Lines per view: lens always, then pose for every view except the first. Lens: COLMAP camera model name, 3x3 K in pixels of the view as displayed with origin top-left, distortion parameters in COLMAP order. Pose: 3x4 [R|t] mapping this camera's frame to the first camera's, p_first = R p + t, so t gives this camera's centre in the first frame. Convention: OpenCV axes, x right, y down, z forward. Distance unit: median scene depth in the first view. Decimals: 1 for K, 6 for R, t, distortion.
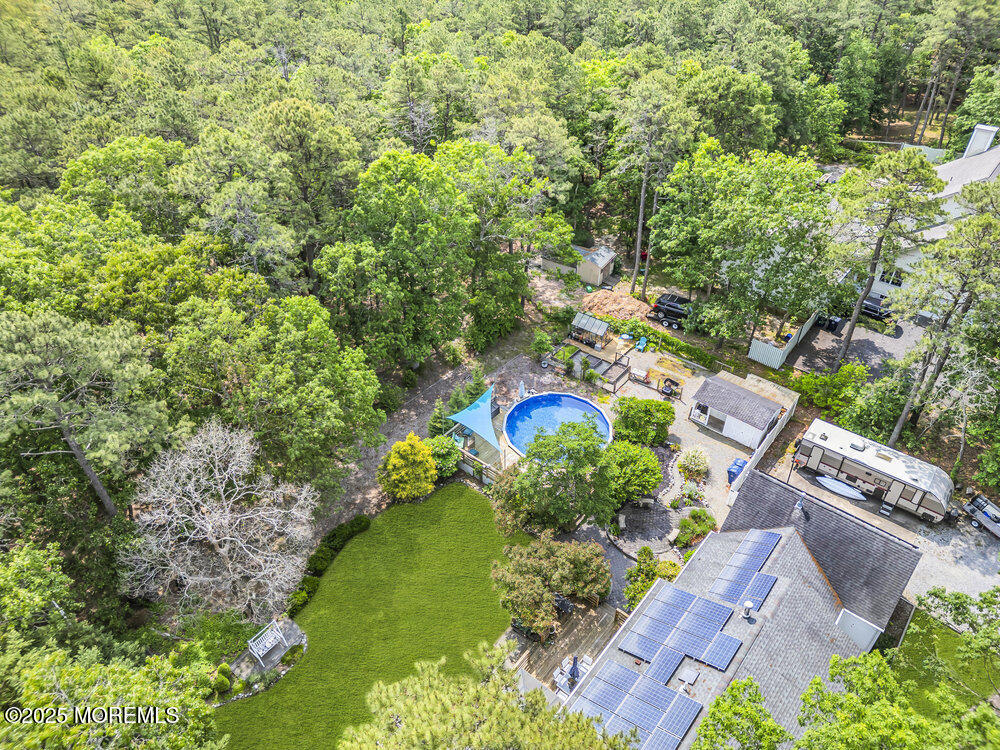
lens RADIAL K [[691.5, 0, 500.0], [0, 691.5, 375.0], [0, 0, 1]] dist [0.155375, -0.381962]
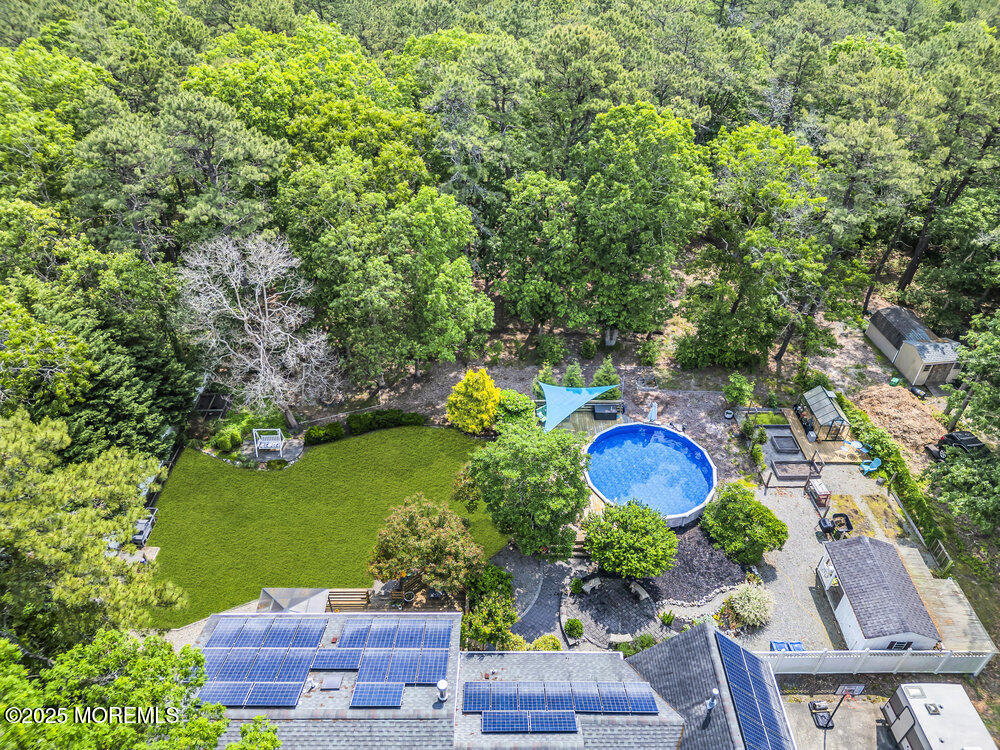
lens RADIAL K [[700.1, 0, 500.0], [0, 700.1, 375.0], [0, 0, 1]] dist [0.062647, -0.066842]
pose [[0.636587, 0.485836, -0.598932, 0.376877], [-0.482257, 0.856820, 0.182450, -0.078330], [0.601818, 0.172694, 0.779738, 0.194032]]
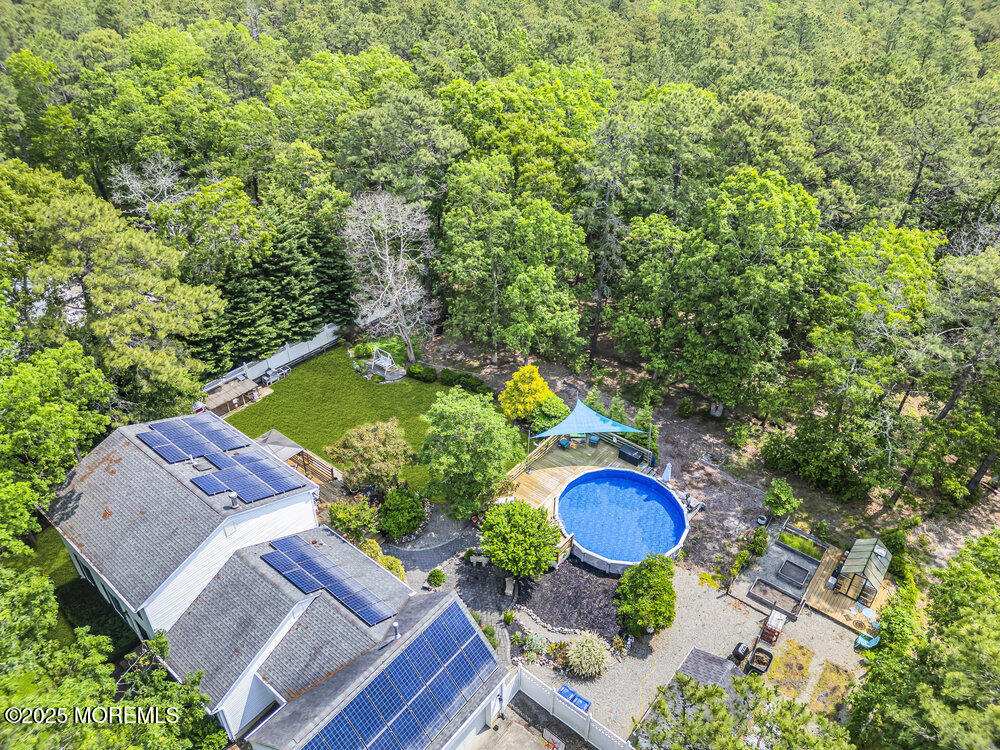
lens RADIAL K [[700.1, 0, 500.0], [0, 700.1, 375.0], [0, 0, 1]] dist [0.062647, -0.066842]
pose [[-0.003683, 0.566170, -0.824280, 0.614262], [-0.620805, 0.644914, 0.445743, -0.283996], [0.783956, 0.513359, 0.349107, 0.455678]]
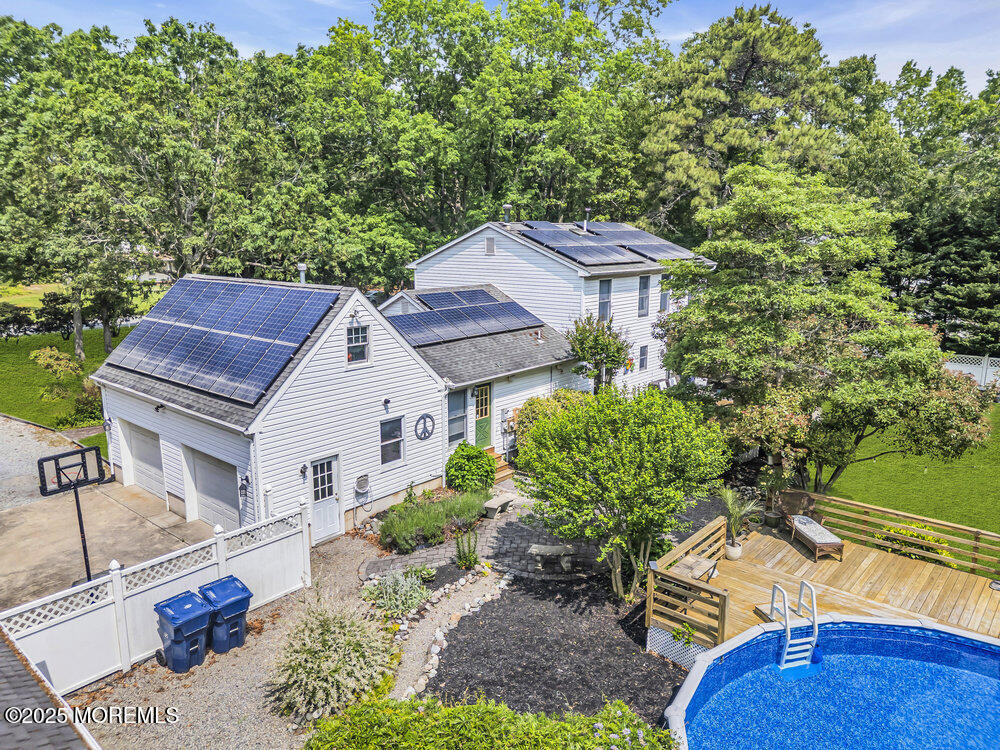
lens RADIAL K [[700.1, 0, 500.0], [0, 700.1, 375.0], [0, 0, 1]] dist [0.062647, -0.066842]
pose [[-0.999354, -0.008977, 0.034791, 0.182034], [0.020676, 0.648232, 0.761162, -0.116489], [-0.029386, 0.761390, -0.647628, 0.933291]]
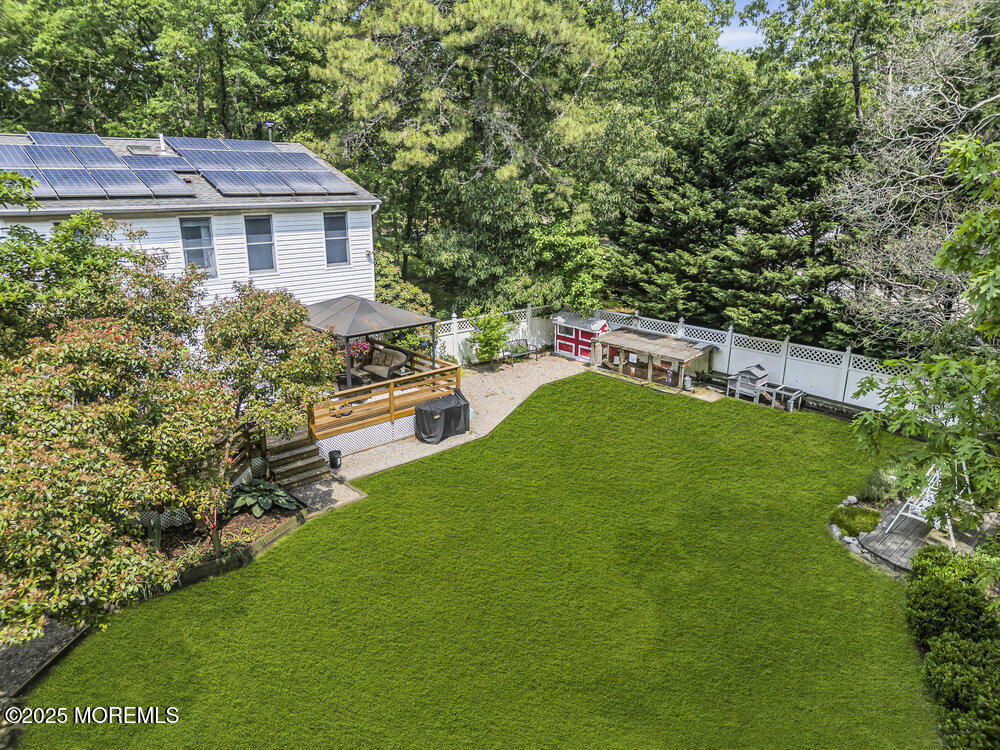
lens RADIAL K [[700.1, 0, 500.0], [0, 700.1, 375.0], [0, 0, 1]] dist [0.062647, -0.066842]
pose [[-0.990885, -0.042026, 0.127984, -0.092101], [0.078311, 0.593337, 0.801136, 0.005323], [-0.109606, 0.803856, -0.584638, 0.797703]]
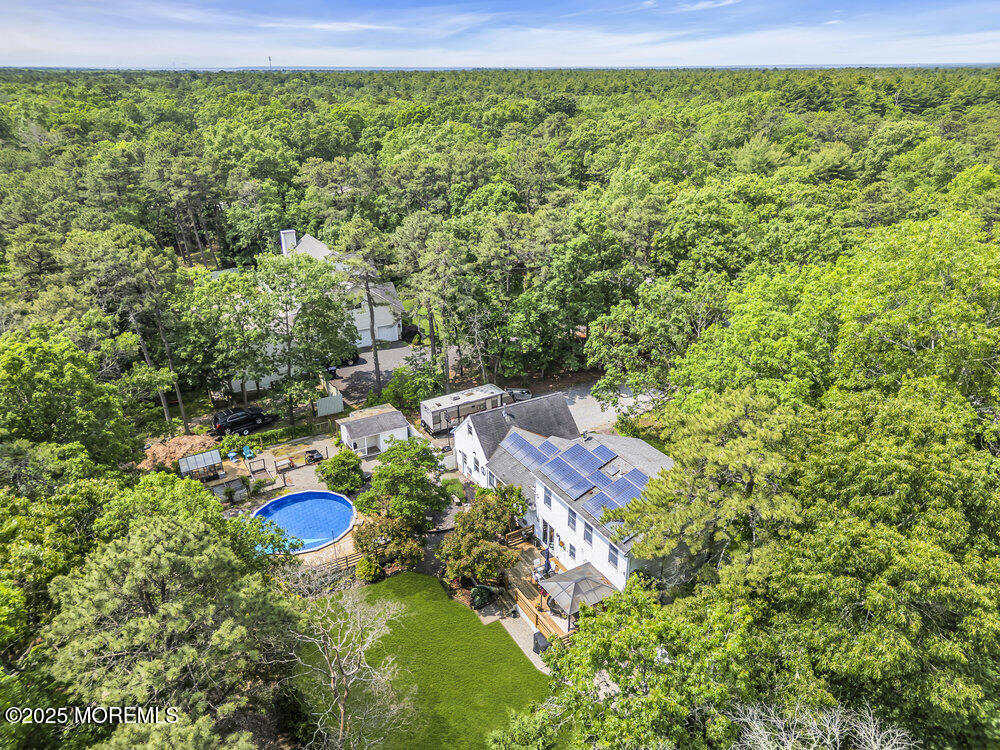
lens RADIAL K [[700.1, 0, 500.0], [0, 700.1, 375.0], [0, 0, 1]] dist [0.062647, -0.066842]
pose [[0.355393, -0.374922, 0.856230, -0.561985], [0.578432, 0.807779, 0.113618, -0.040205], [-0.734242, 0.454892, 0.503946, 0.143053]]
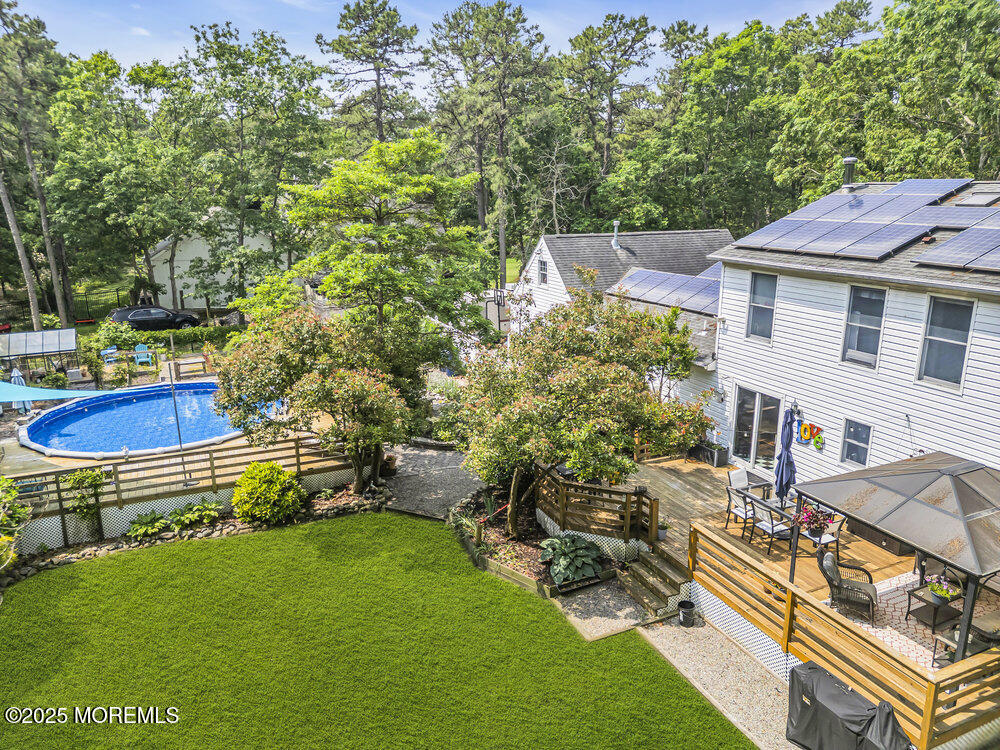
lens RADIAL K [[700.1, 0, 500.0], [0, 700.1, 375.0], [0, 0, 1]] dist [0.062647, -0.066842]
pose [[0.443244, -0.221904, 0.868500, -0.196234], [0.548659, 0.833350, -0.067088, 0.189618], [-0.708878, 0.506247, 0.491127, 0.537506]]
